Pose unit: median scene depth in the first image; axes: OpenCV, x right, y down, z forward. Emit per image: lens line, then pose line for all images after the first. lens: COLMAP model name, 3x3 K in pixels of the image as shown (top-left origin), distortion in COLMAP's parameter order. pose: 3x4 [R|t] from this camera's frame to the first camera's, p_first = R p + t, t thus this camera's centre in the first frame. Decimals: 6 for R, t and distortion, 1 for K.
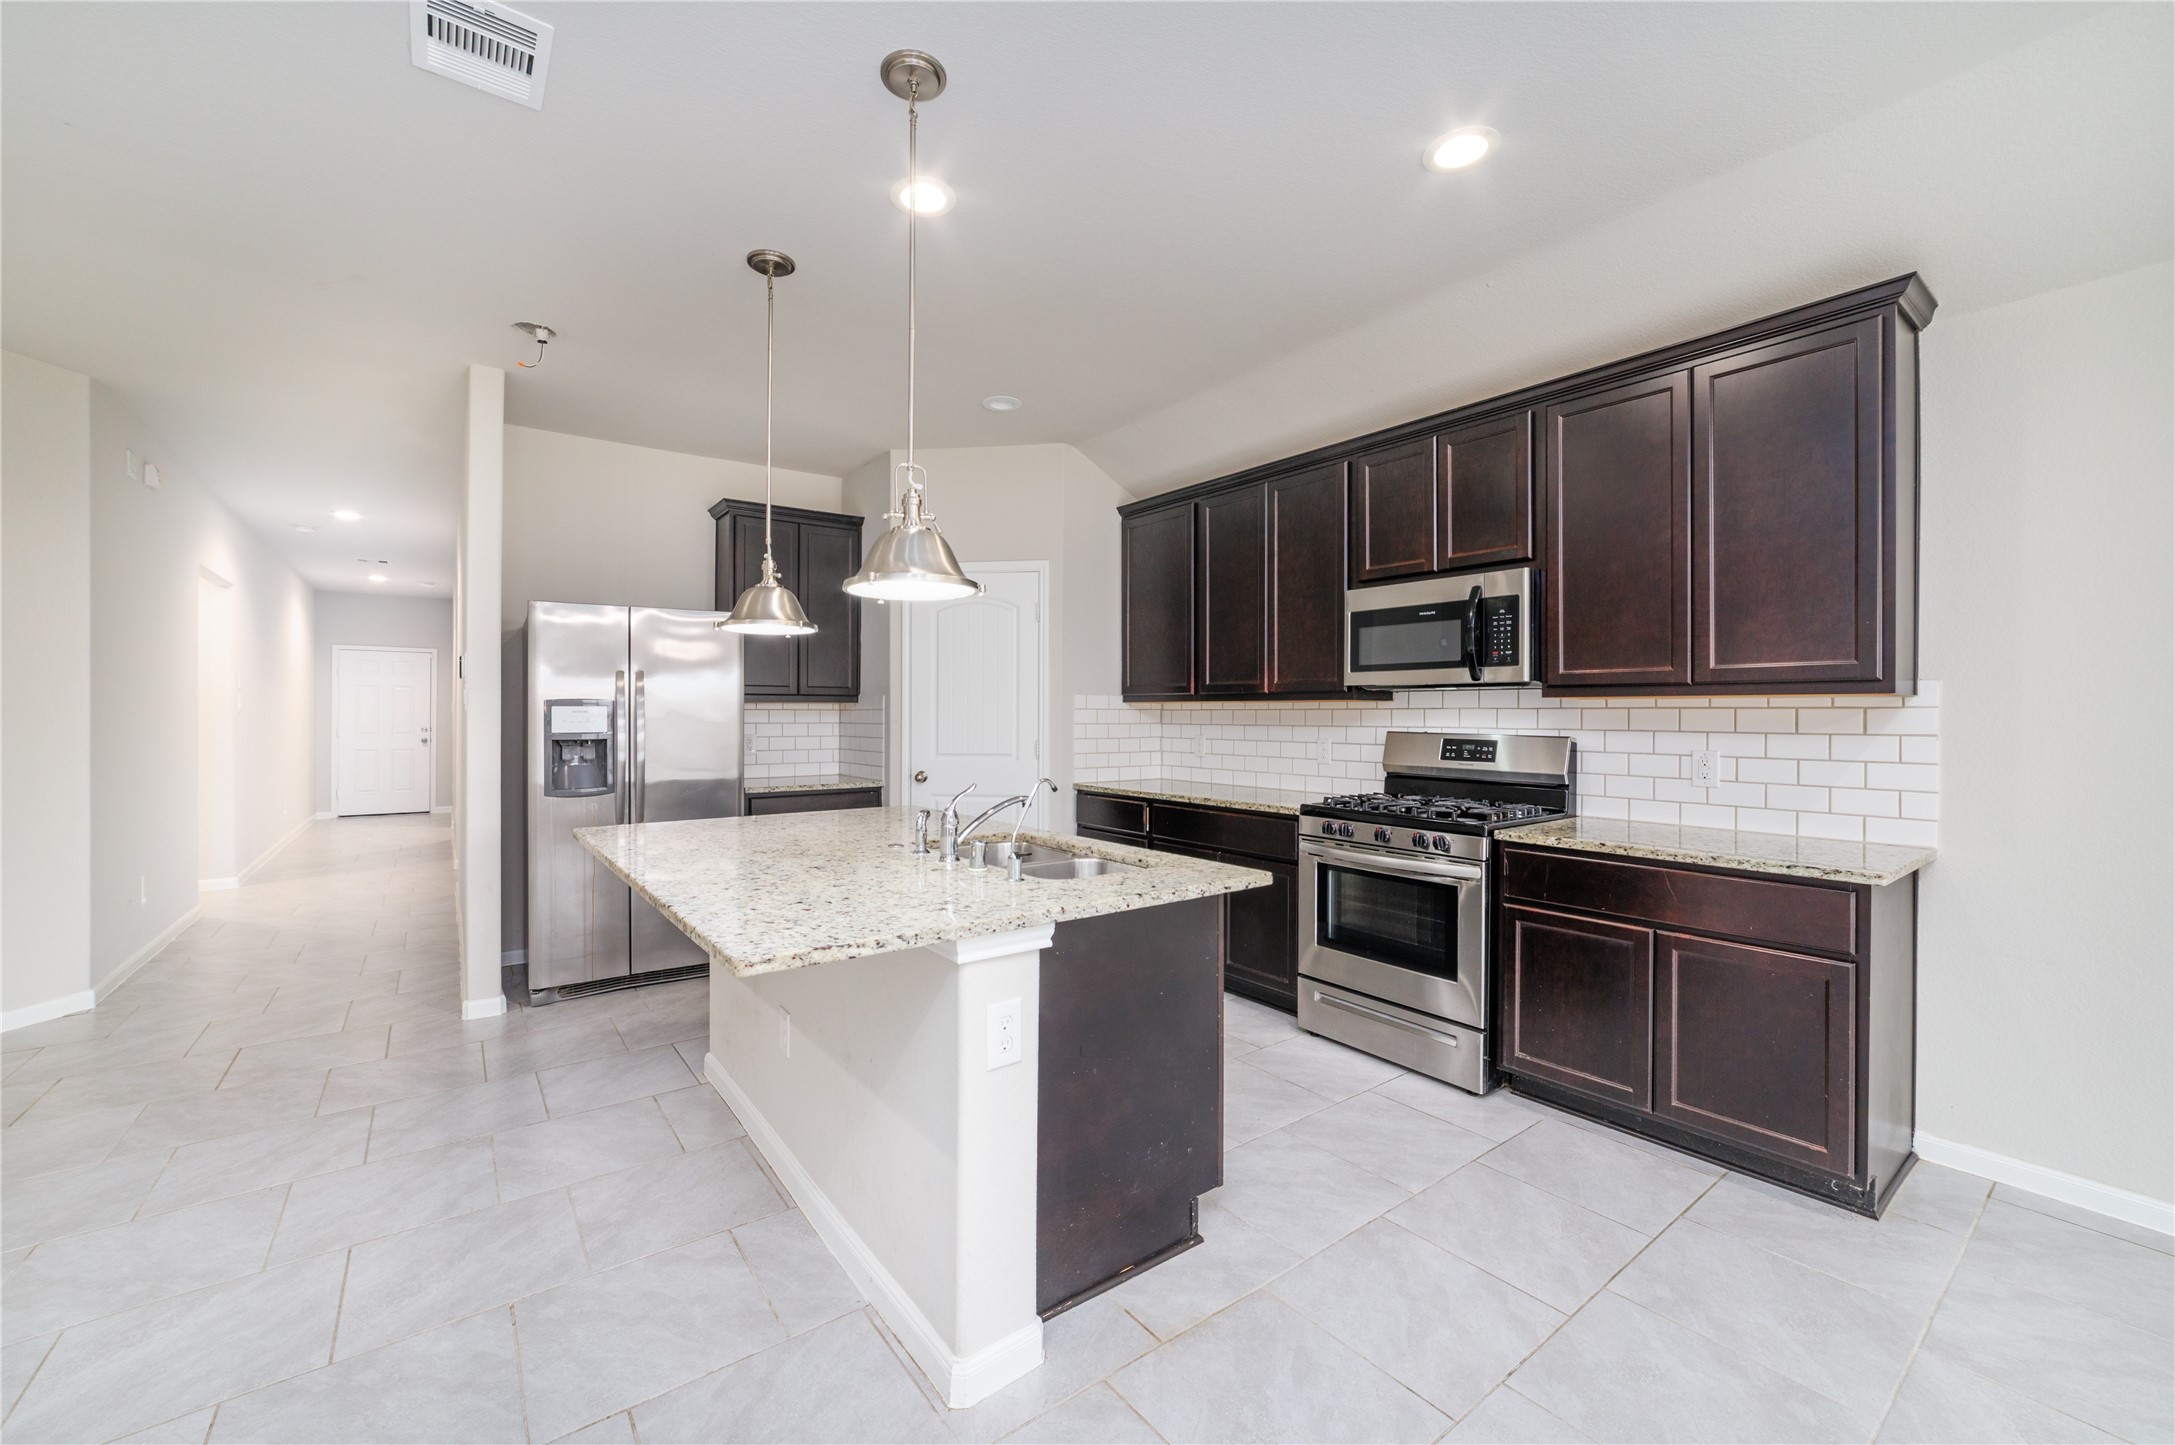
lens RADIAL K [[856.6, 0, 1073.4], [0, 856.6, 713.4], [0, 0, 1]] dist [-0.001787, 0.000224]
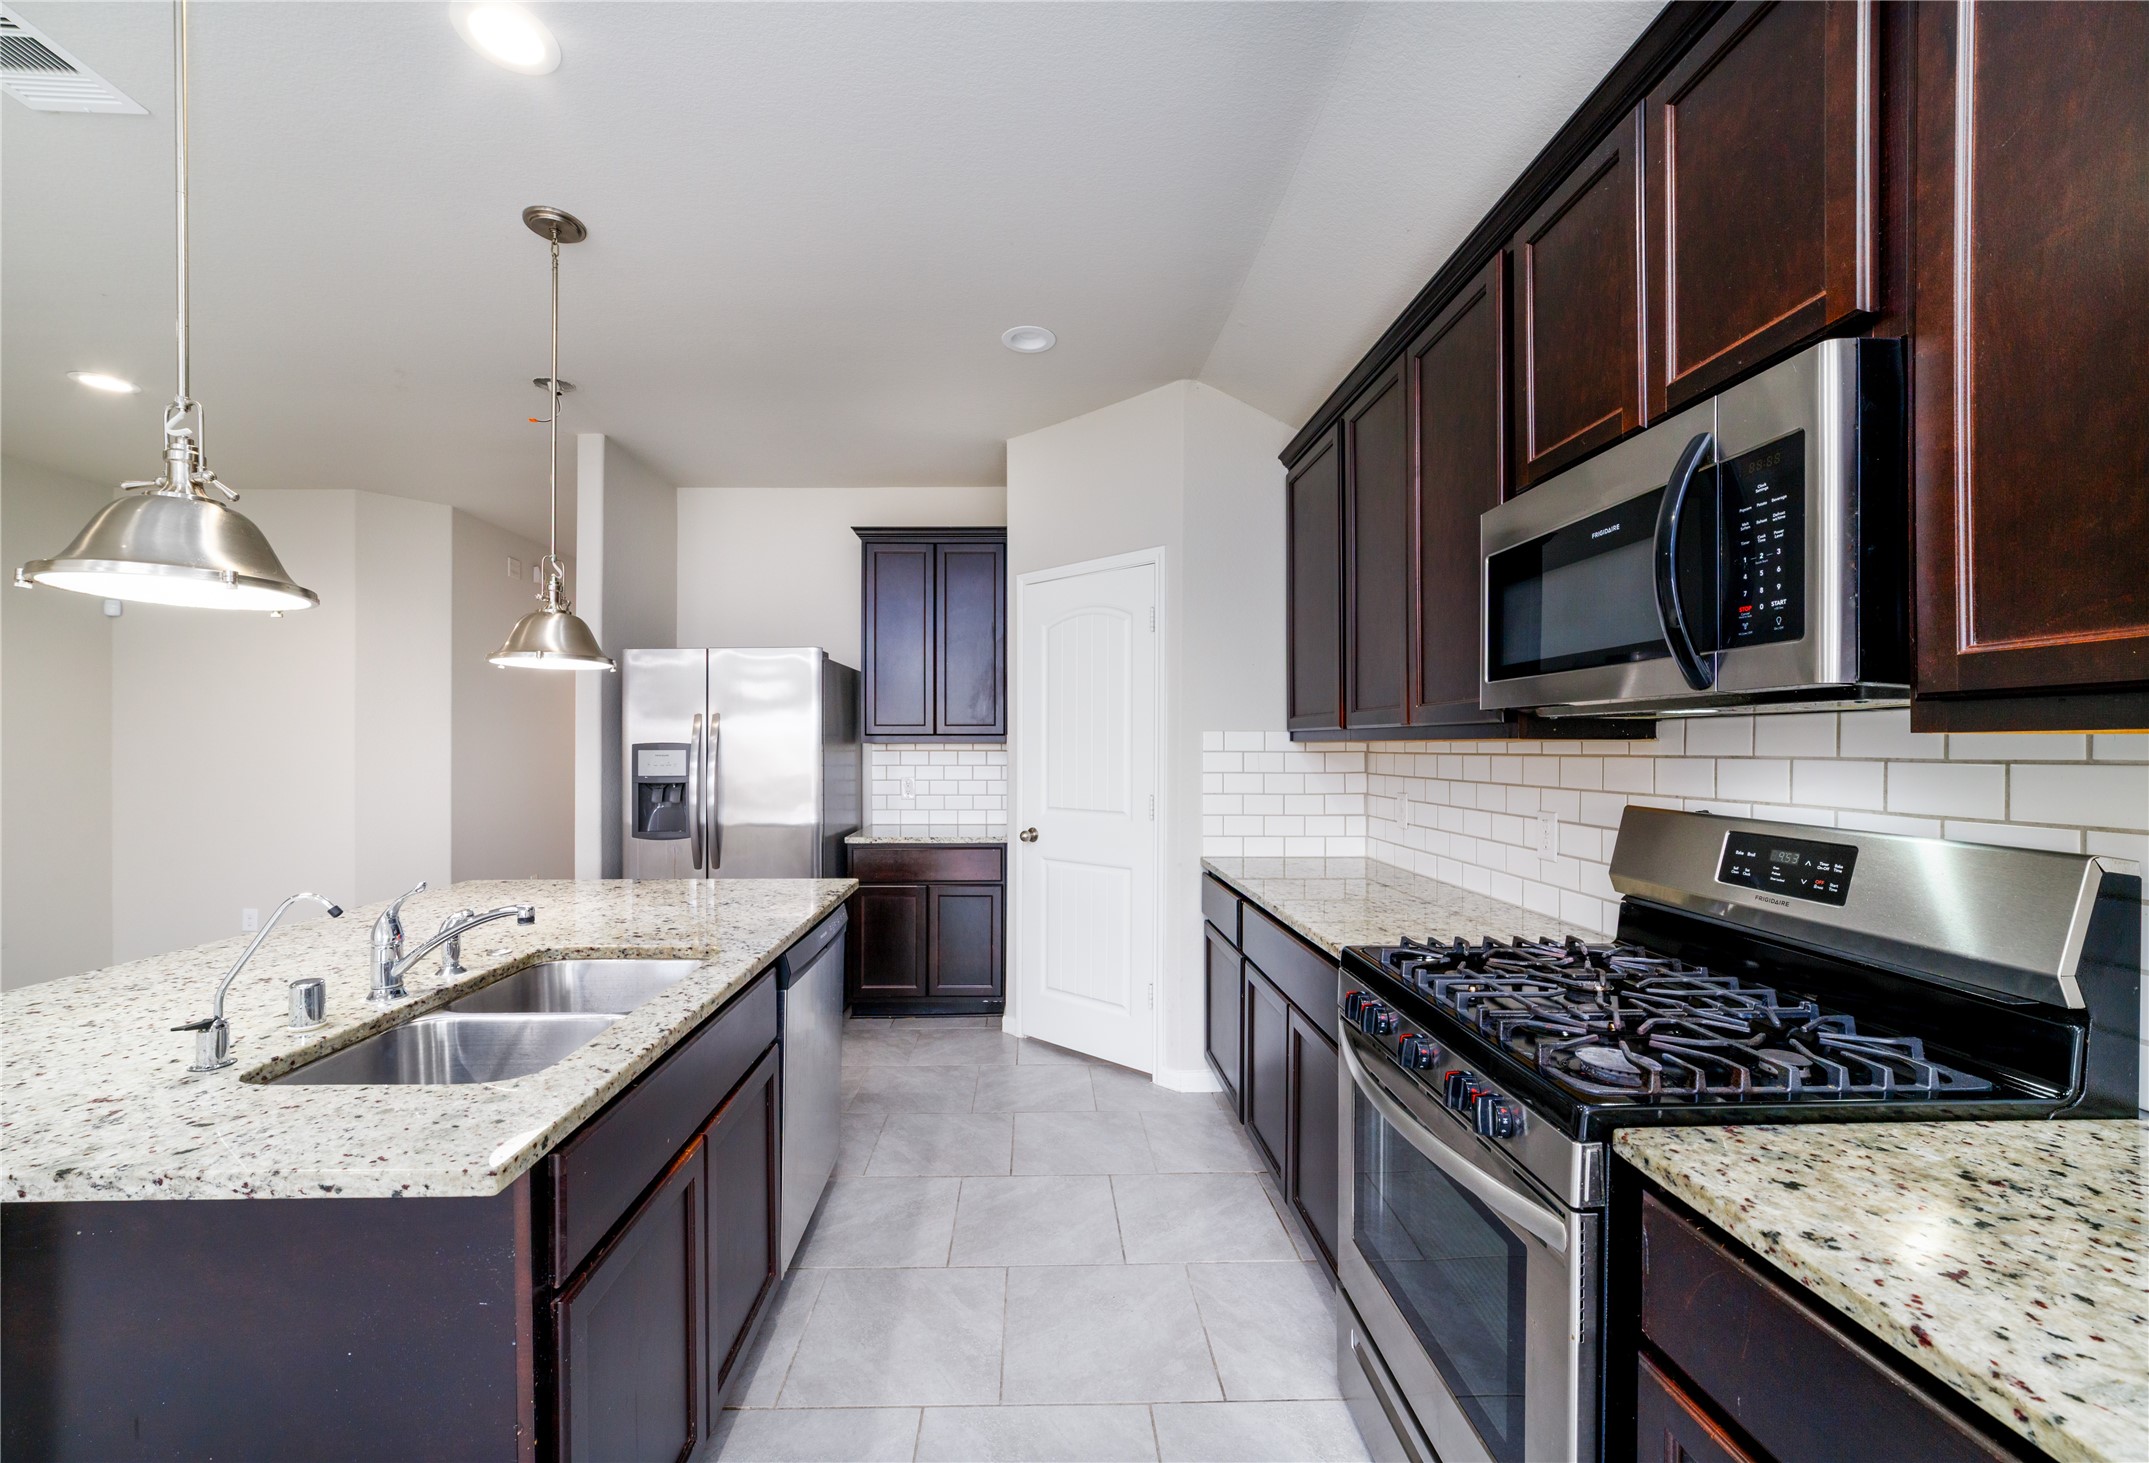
lens RADIAL K [[844.9, 0, 1054.1], [0, 844.9, 747.5], [0, 0, 1]] dist [-0.014368, 0.004198]
pose [[0.816290, -0.000681, -0.577641, 0.424666], [0.001179, 0.999999, 0.000488, -0.012464], [0.577640, -0.001080, 0.816291, 0.507307]]
